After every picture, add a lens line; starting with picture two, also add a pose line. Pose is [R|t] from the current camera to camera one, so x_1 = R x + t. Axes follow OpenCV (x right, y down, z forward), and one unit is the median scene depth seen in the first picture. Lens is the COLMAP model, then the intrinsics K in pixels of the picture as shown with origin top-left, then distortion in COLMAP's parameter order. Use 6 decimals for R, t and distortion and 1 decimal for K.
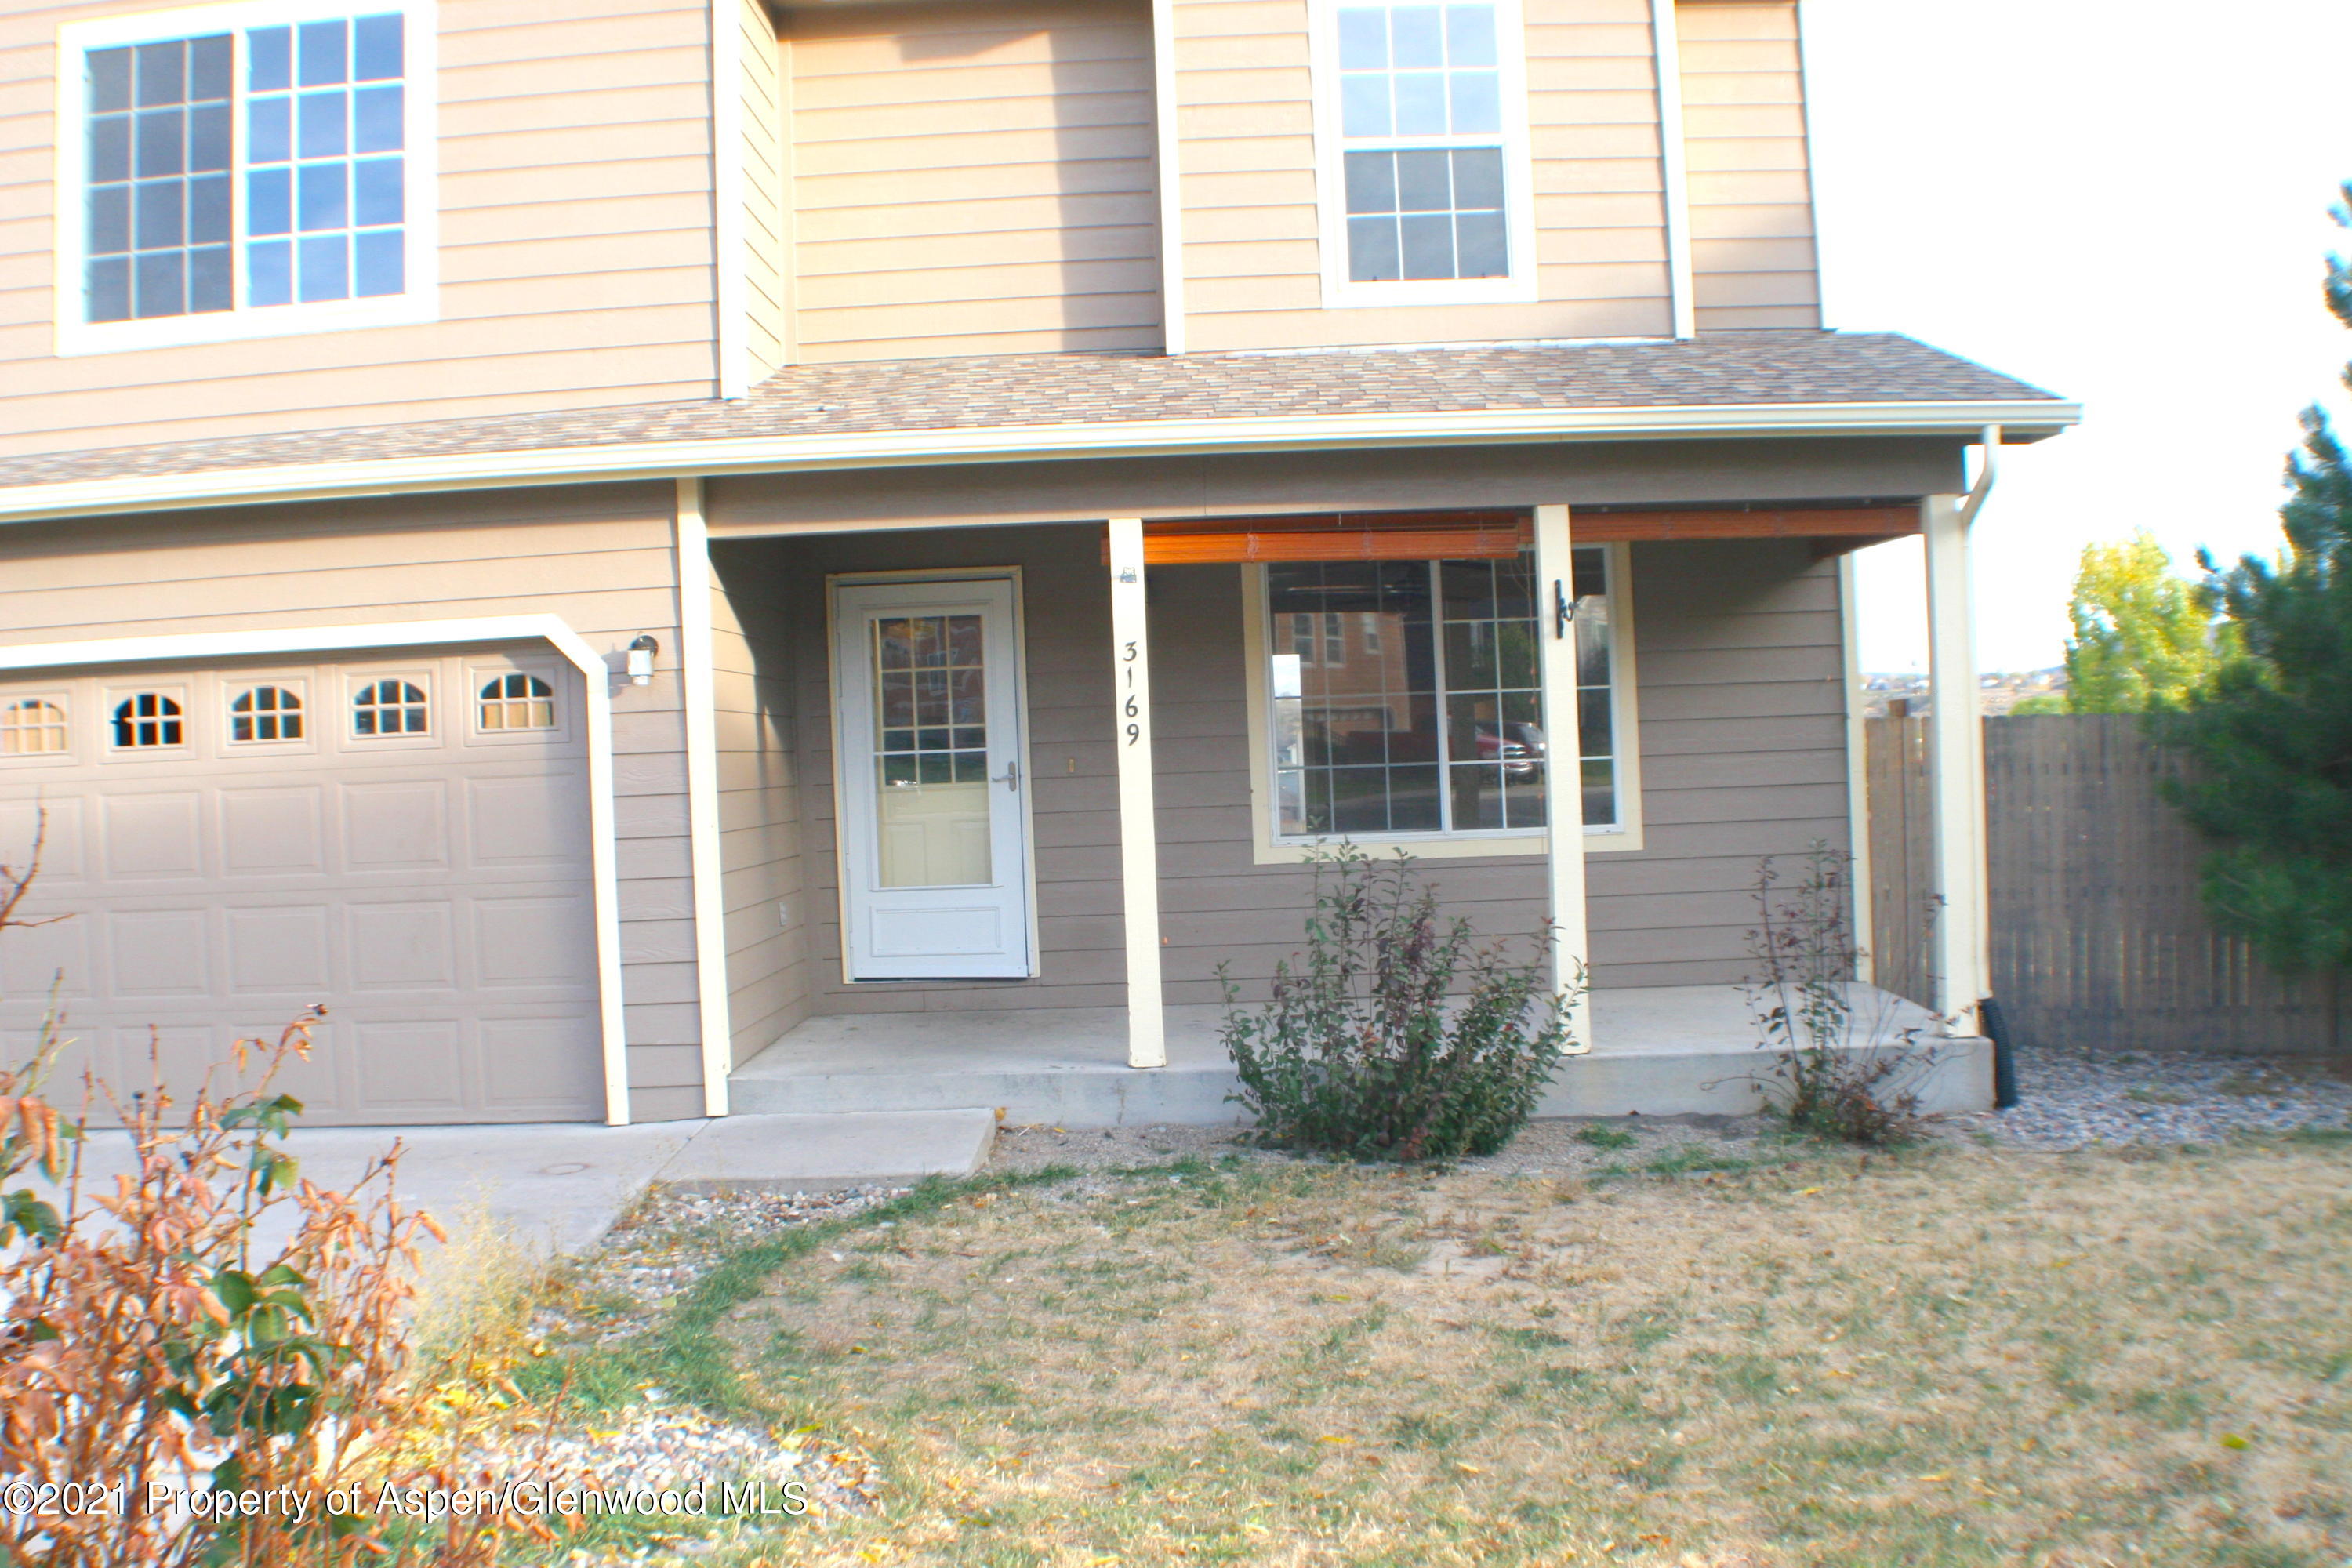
lens RADIAL K [[2286.8, 0, 1185.7], [0, 2286.8, 790.8], [0, 0, 1]] dist [-0.246276, 0.108787]
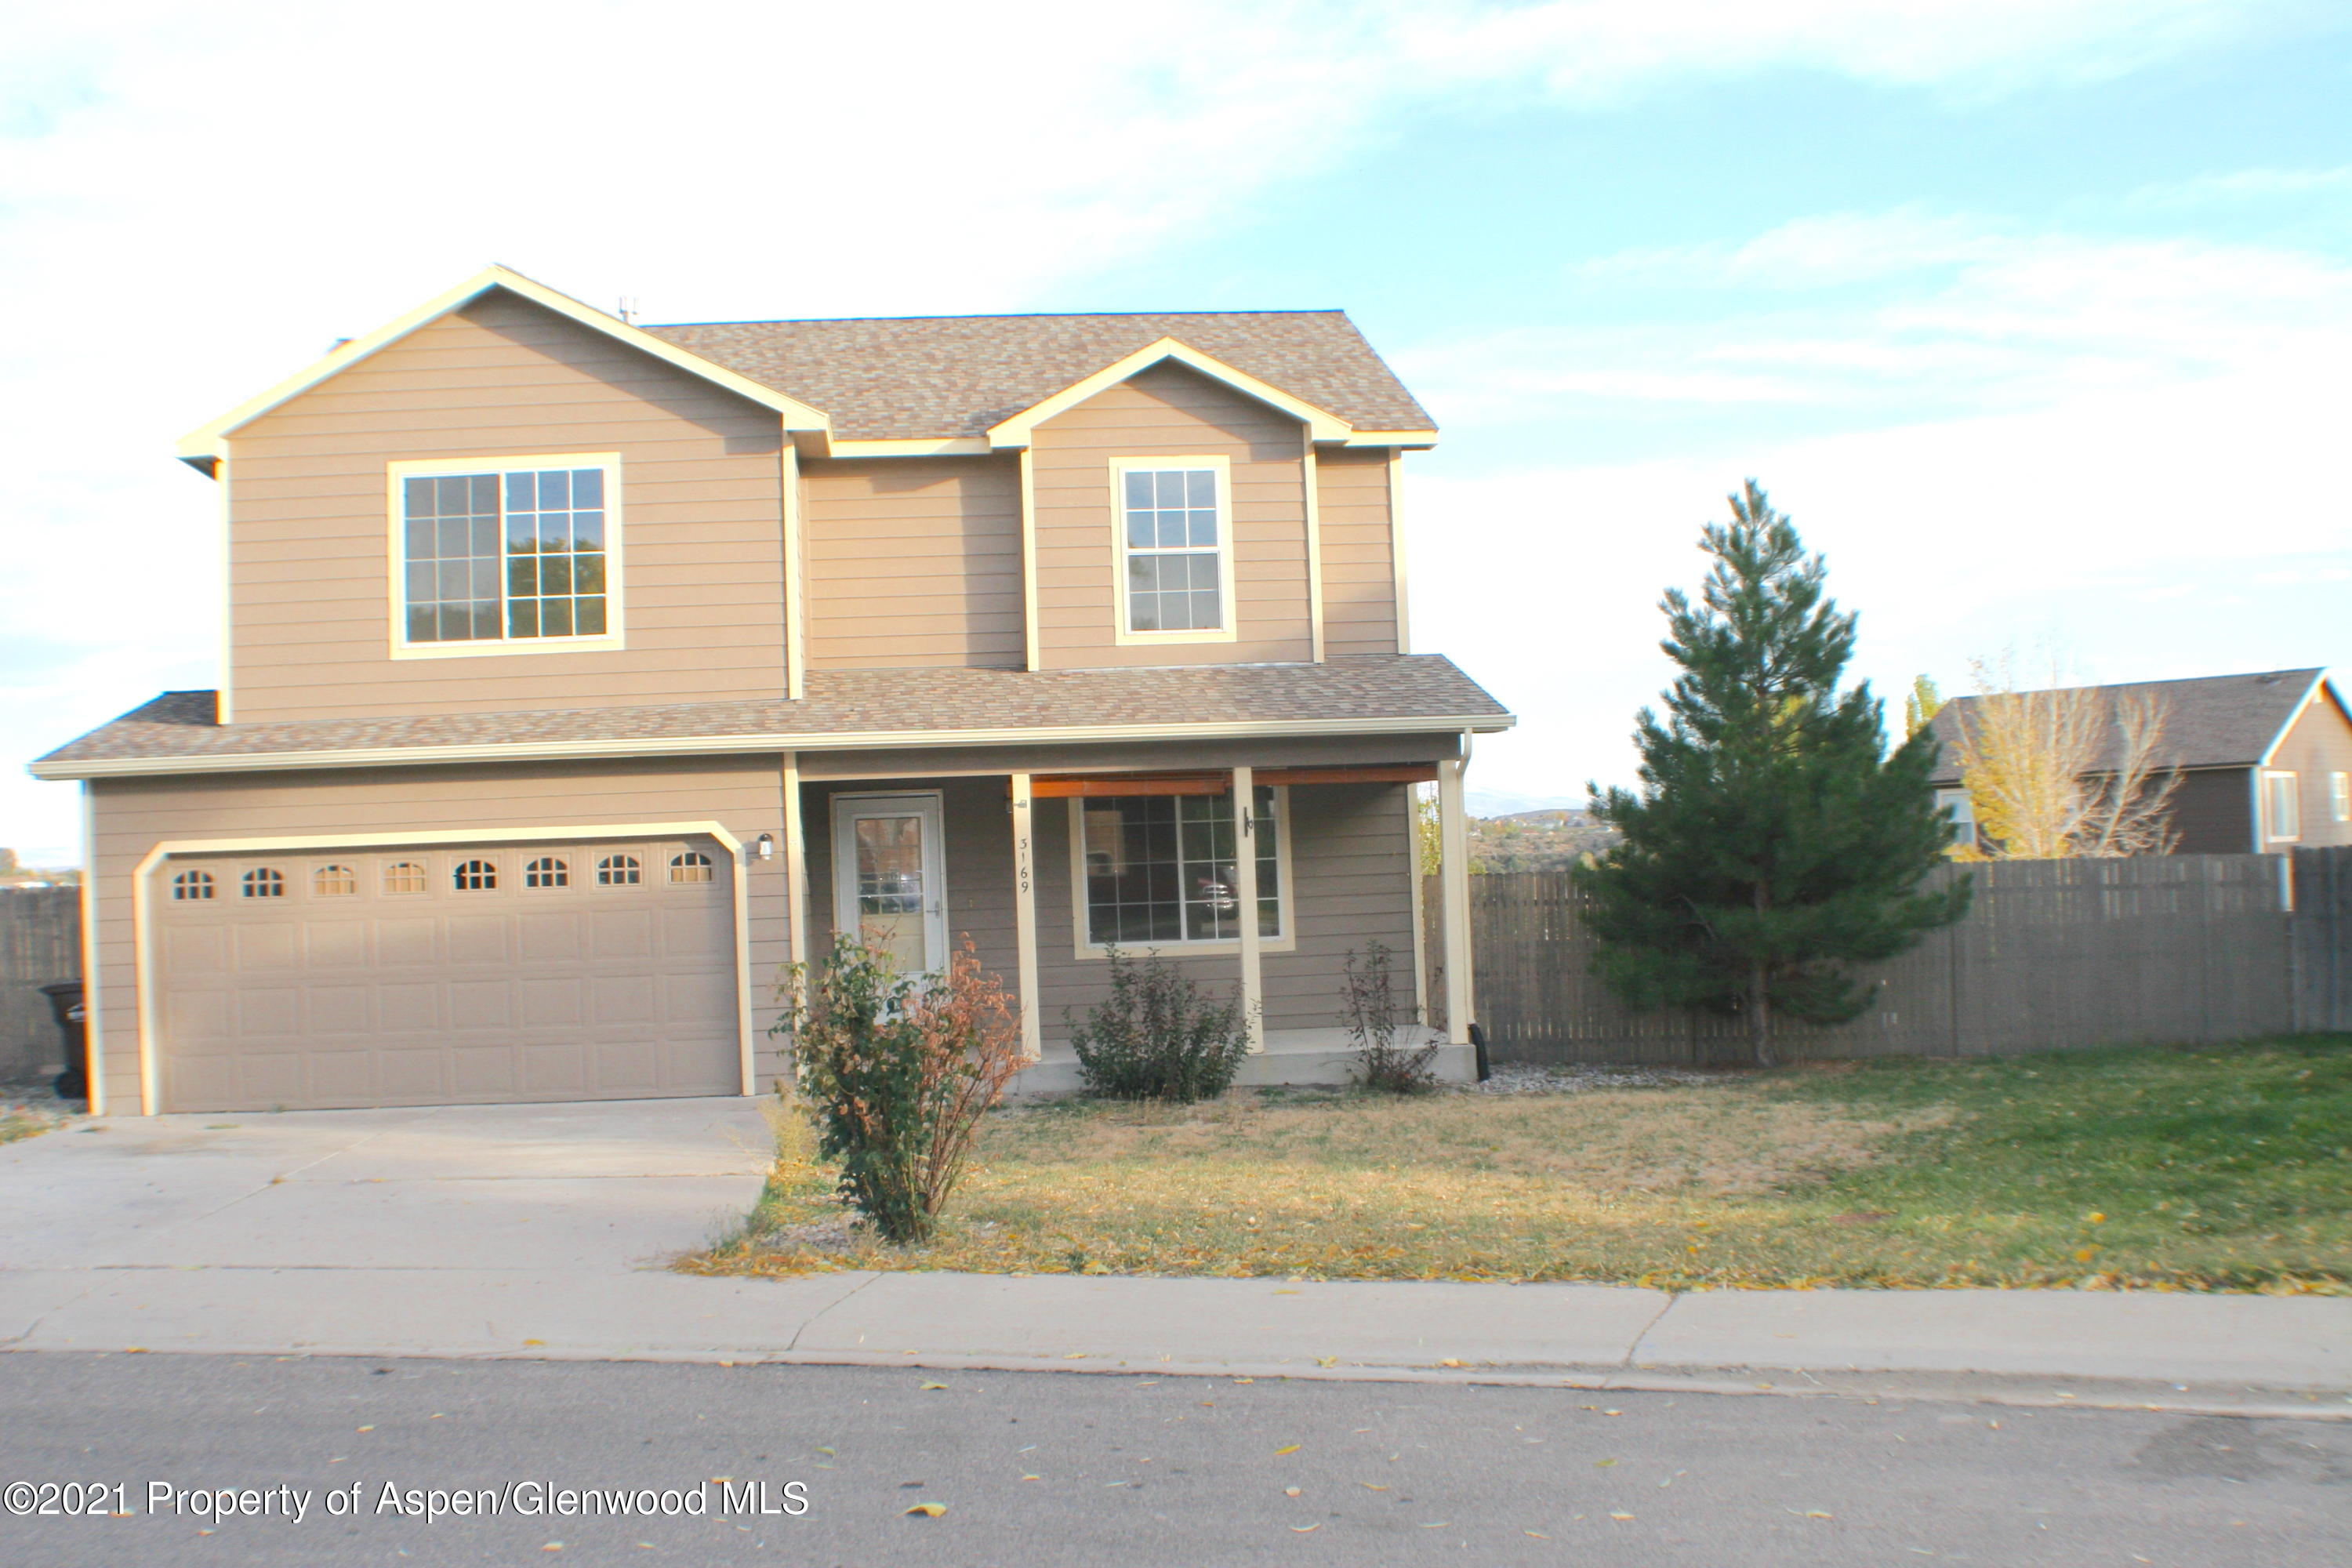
lens RADIAL K [[2286.8, 0, 1185.7], [0, 2286.8, 790.8], [0, 0, 1]] dist [-0.246276, 0.108787]
pose [[0.991549, 0.005866, 0.129599, -0.135865], [0.001725, 0.998293, -0.058379, 0.006671], [-0.129720, 0.058109, 0.989846, -0.903576]]
